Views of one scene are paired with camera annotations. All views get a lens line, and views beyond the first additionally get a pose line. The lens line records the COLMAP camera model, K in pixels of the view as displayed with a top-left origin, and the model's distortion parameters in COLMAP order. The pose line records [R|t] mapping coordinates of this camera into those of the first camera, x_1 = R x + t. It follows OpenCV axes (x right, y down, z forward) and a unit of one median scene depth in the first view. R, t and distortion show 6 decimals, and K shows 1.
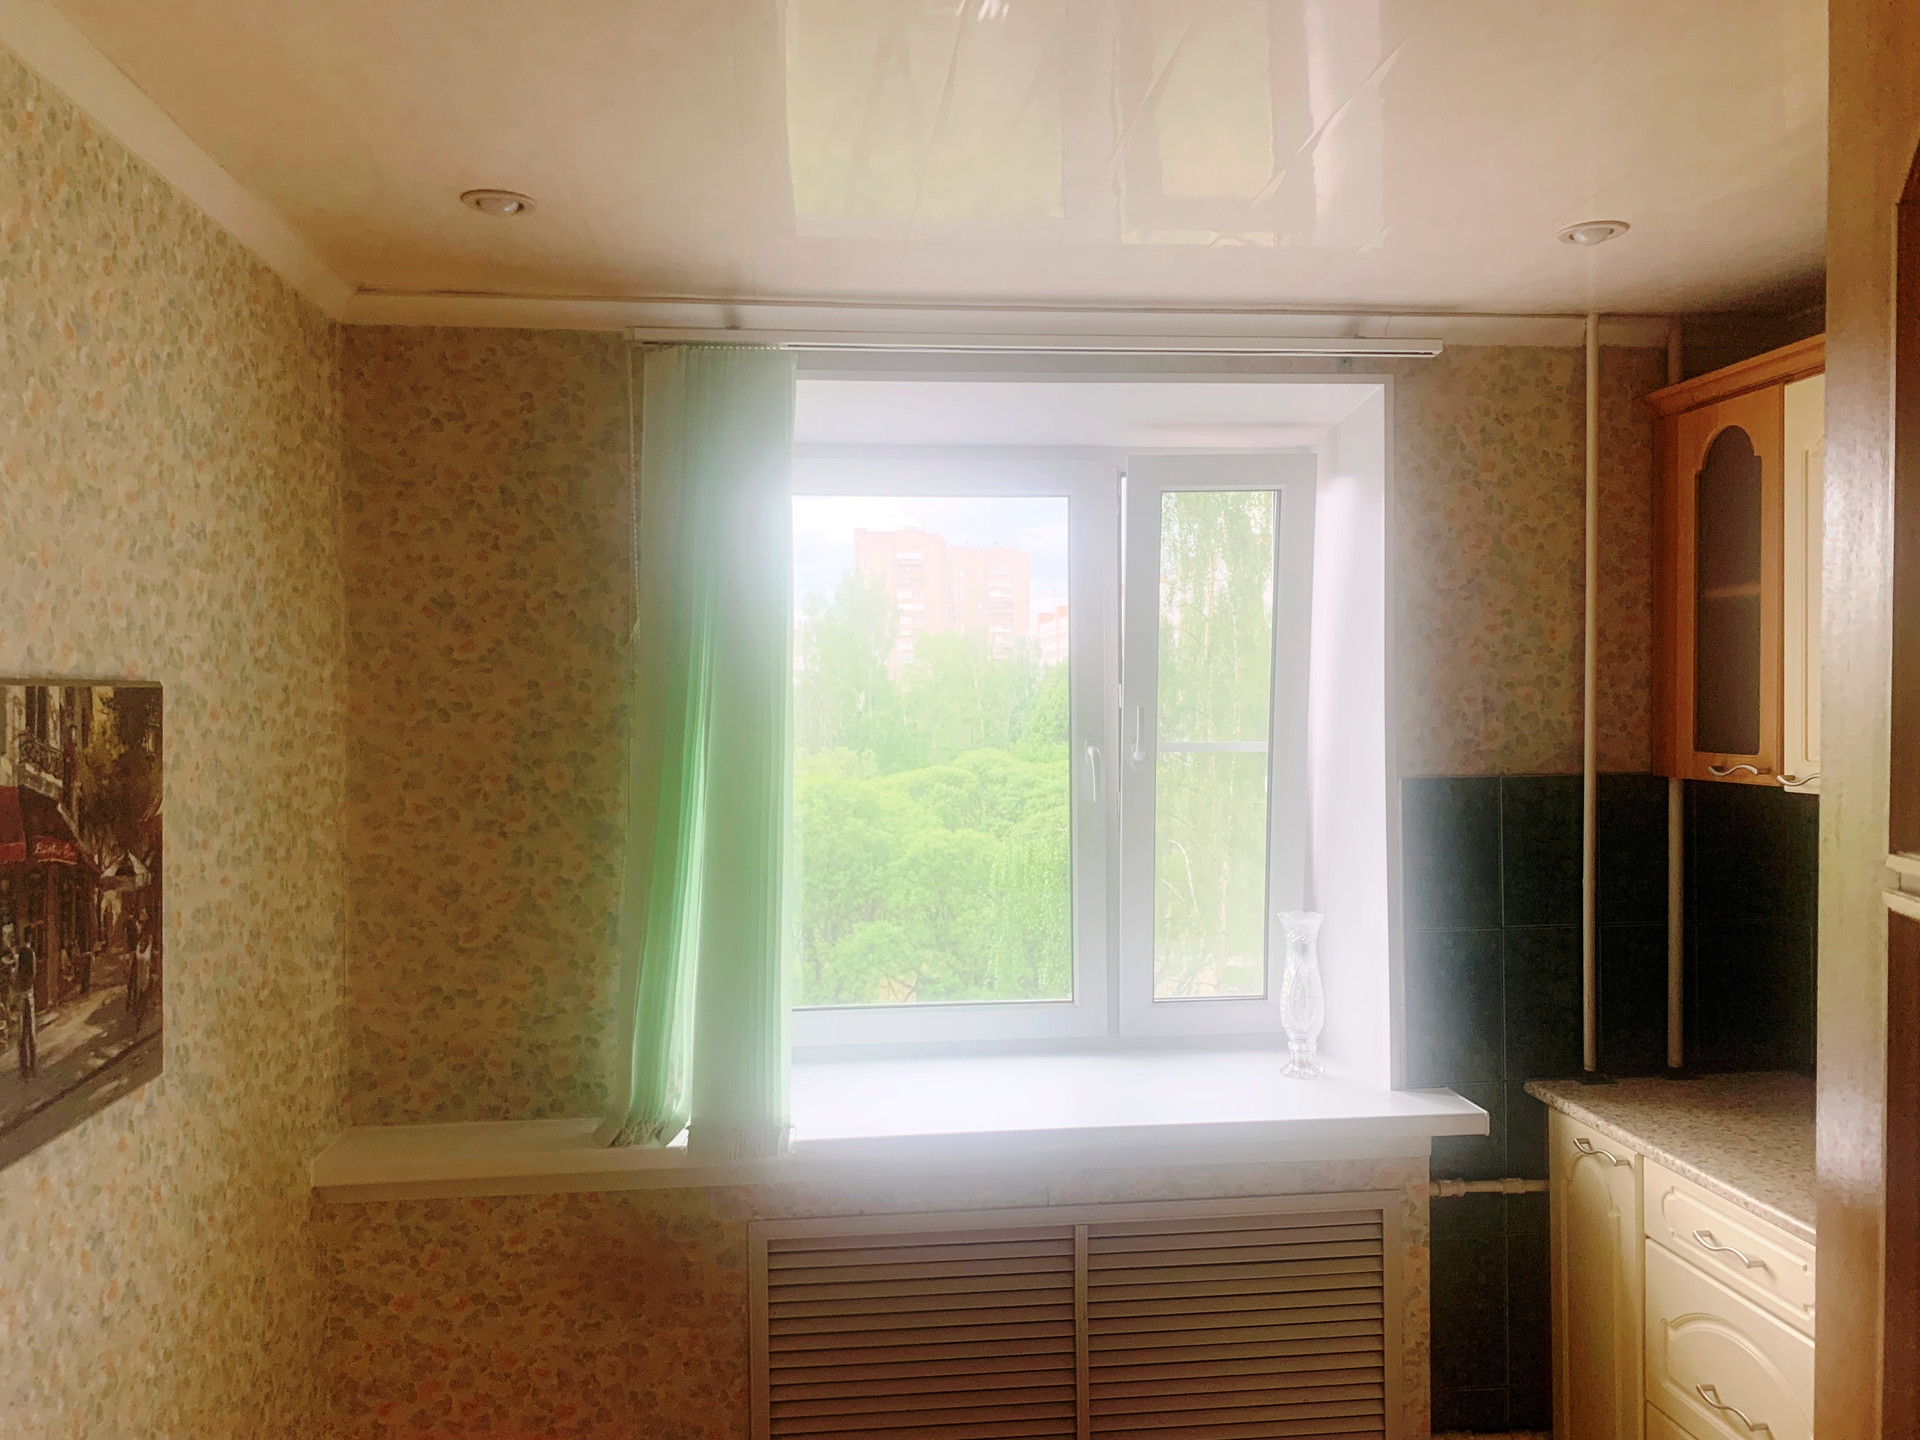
lens RADIAL K [[1471.2, 0, 948.8], [0, 1471.2, 709.1], [0, 0, 1]] dist [0.099985, -0.214451]
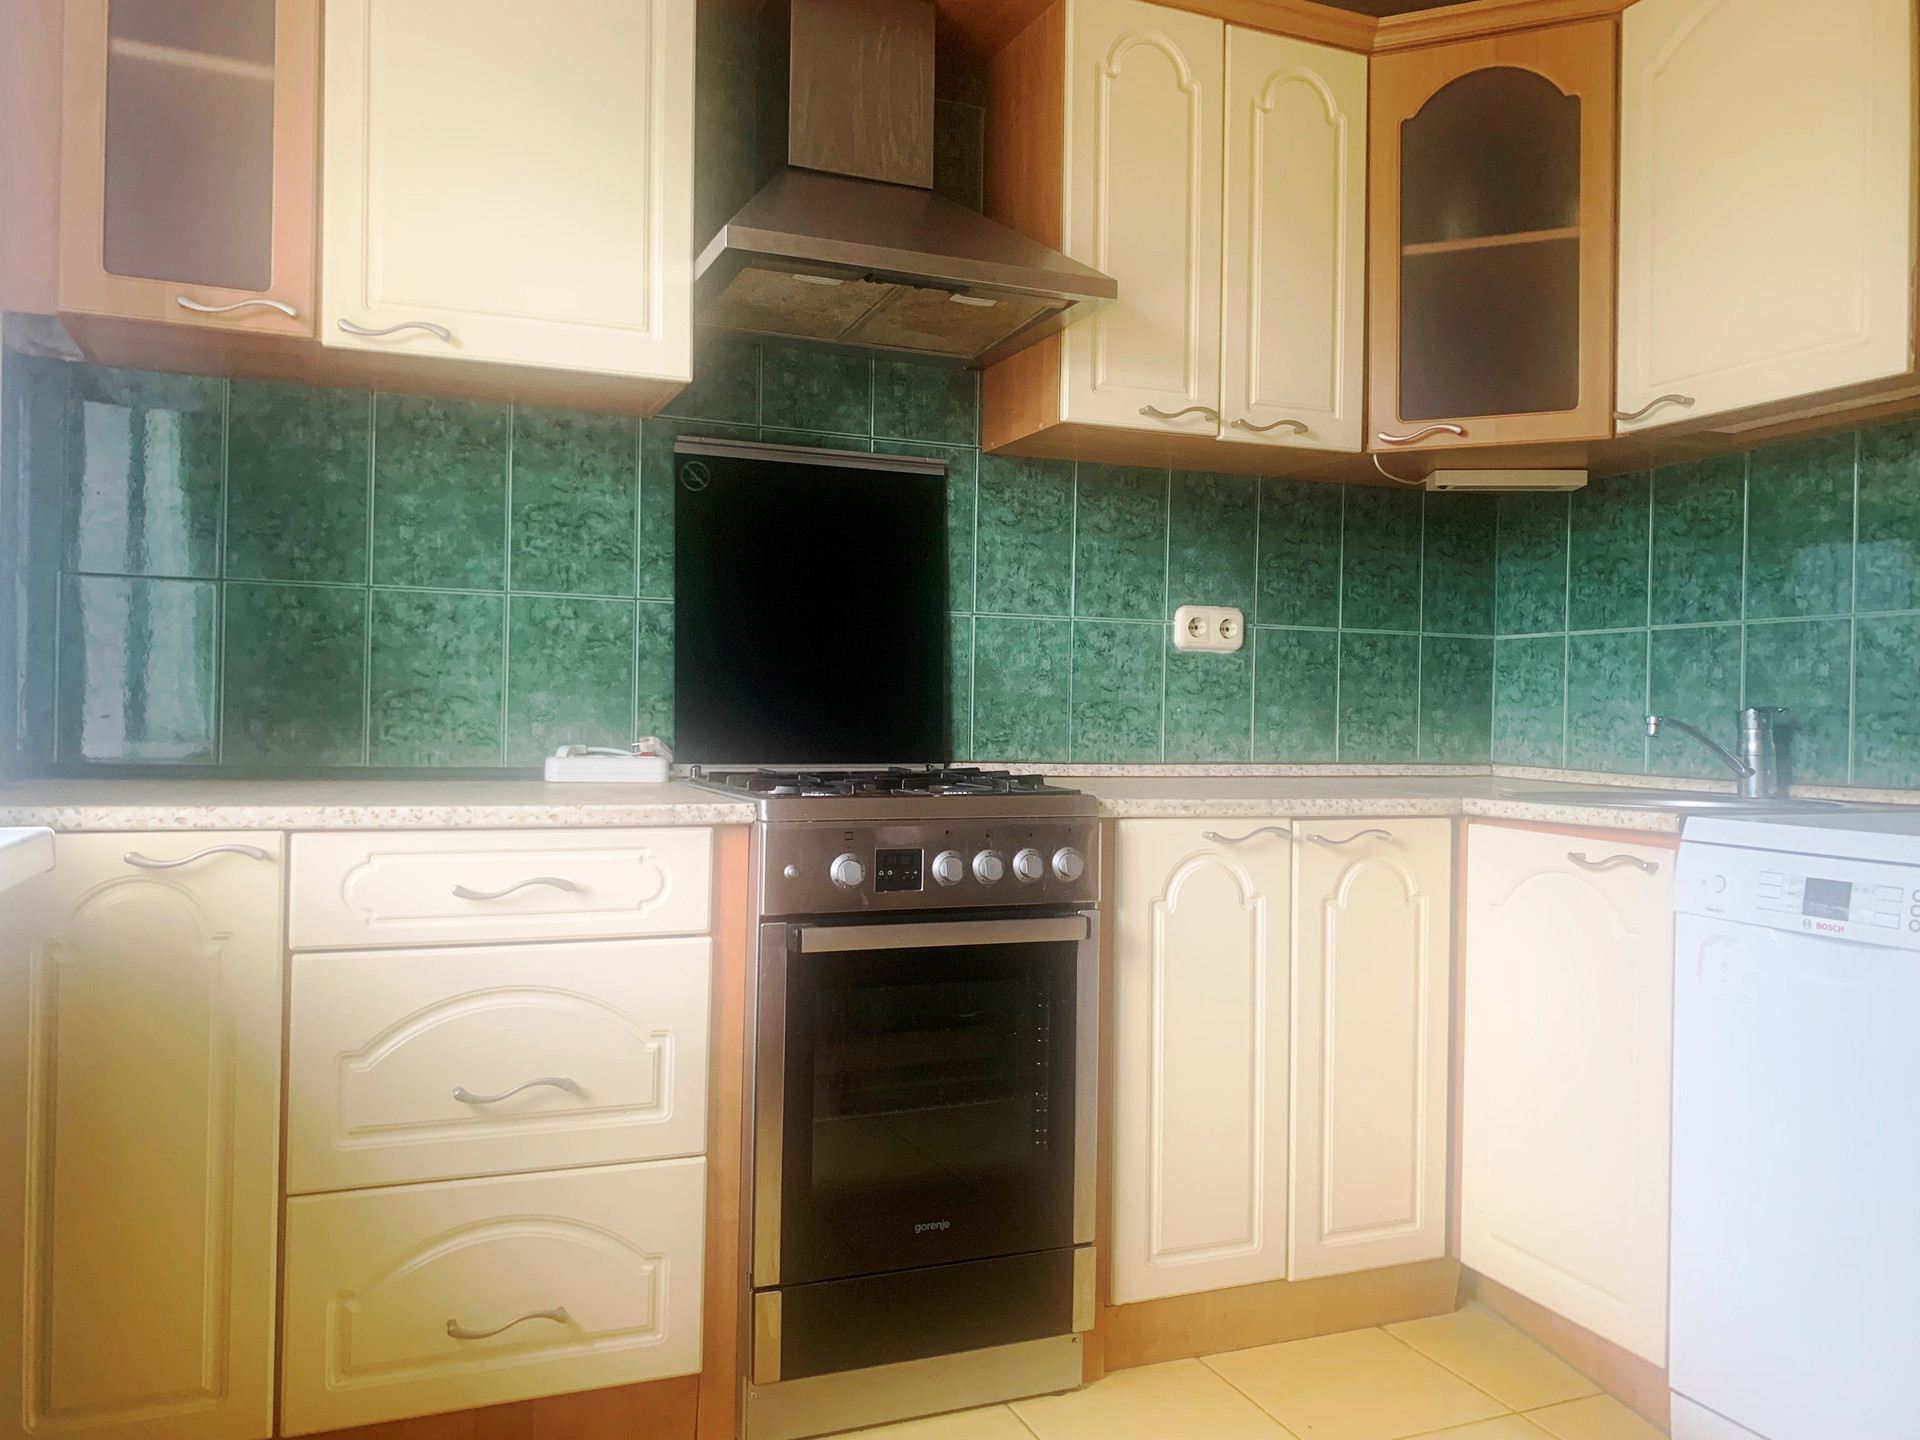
lens RADIAL K [[1471.2, 0, 948.8], [0, 1471.2, 709.1], [0, 0, 1]] dist [0.099985, -0.214451]
pose [[-0.280580, 0.004219, 0.959821, -0.263665], [-0.011371, 0.999906, -0.007719, 0.243269], [-0.959763, -0.013080, -0.280506, 0.894731]]
